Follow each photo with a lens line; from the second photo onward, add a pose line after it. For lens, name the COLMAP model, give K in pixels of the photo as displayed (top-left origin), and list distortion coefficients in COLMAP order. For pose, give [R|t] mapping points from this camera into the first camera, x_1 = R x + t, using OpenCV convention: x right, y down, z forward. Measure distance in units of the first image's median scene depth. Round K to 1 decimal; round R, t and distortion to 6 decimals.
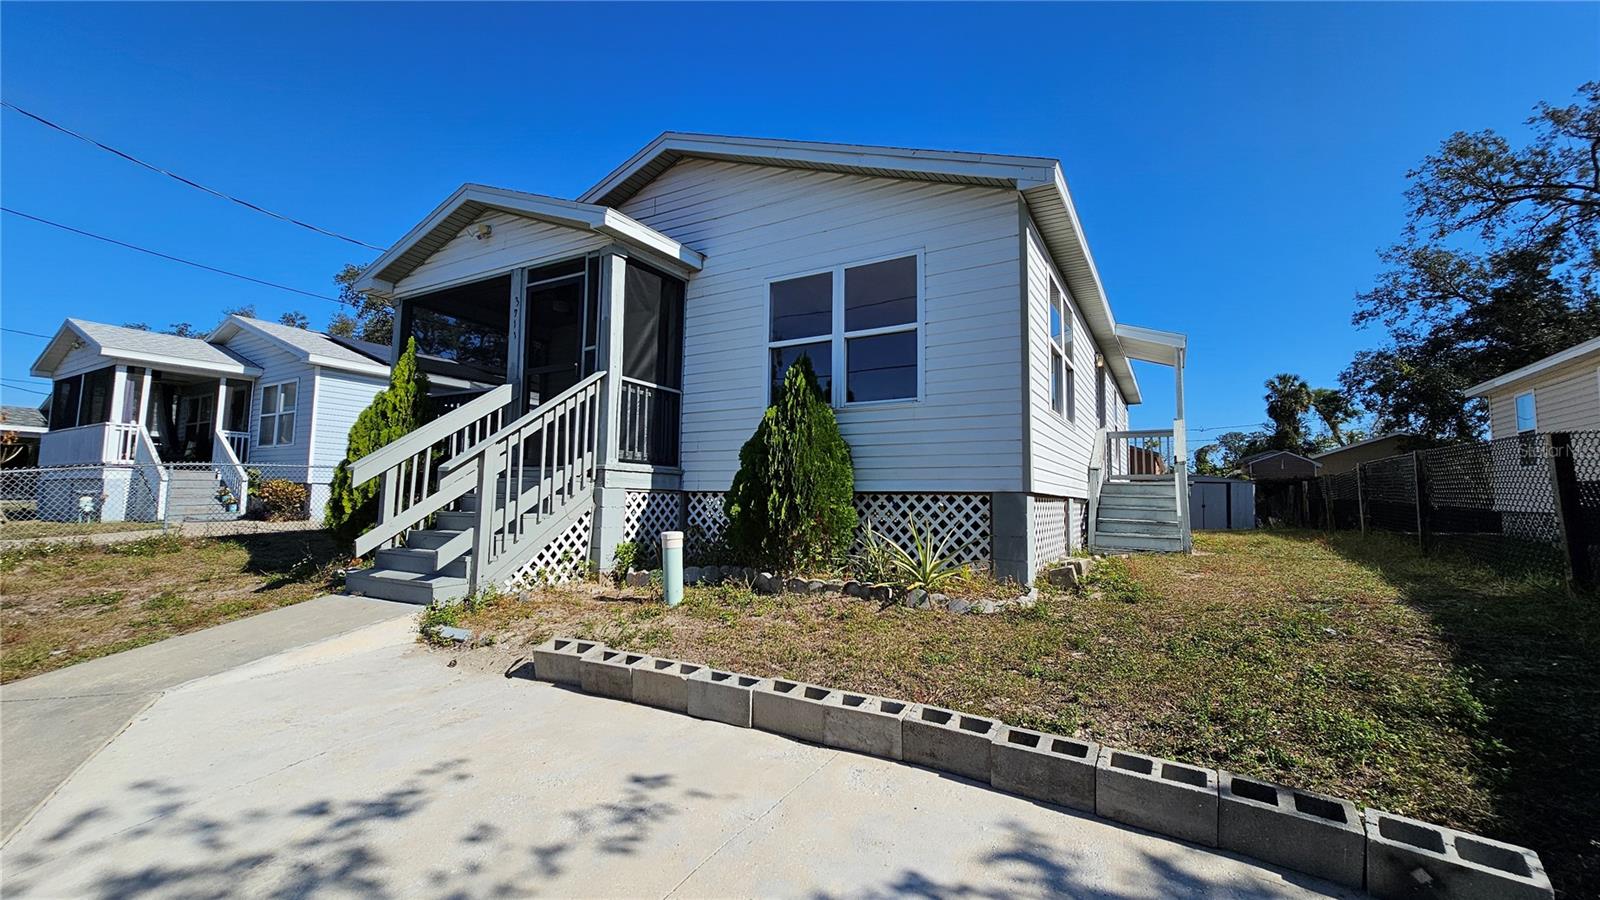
lens RADIAL K [[651.6, 0, 805.6], [0, 651.6, 448.6], [0, 0, 1]] dist [-0.001504, 0.000190]
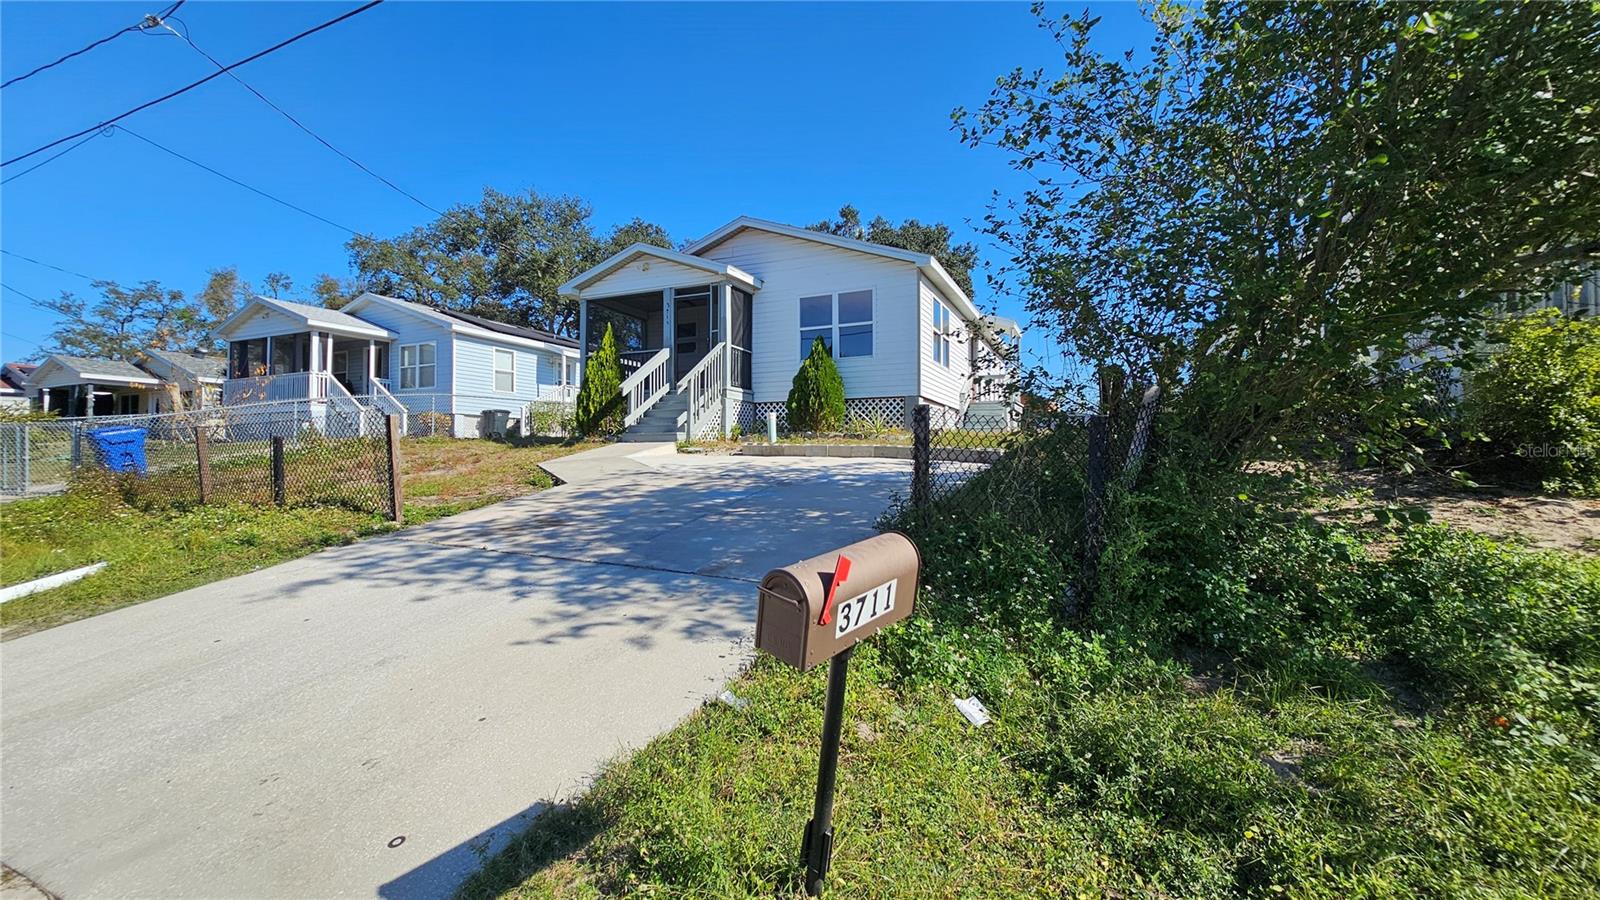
lens RADIAL K [[651.6, 0, 804.8], [0, 651.6, 449.1], [0, 0, 1]] dist [-0.001504, 0.000190]
pose [[0.995516, -0.012841, 0.093718, -0.239878], [0.006451, 0.997653, 0.068169, 0.077610], [-0.094373, -0.067259, 0.993262, -1.068312]]
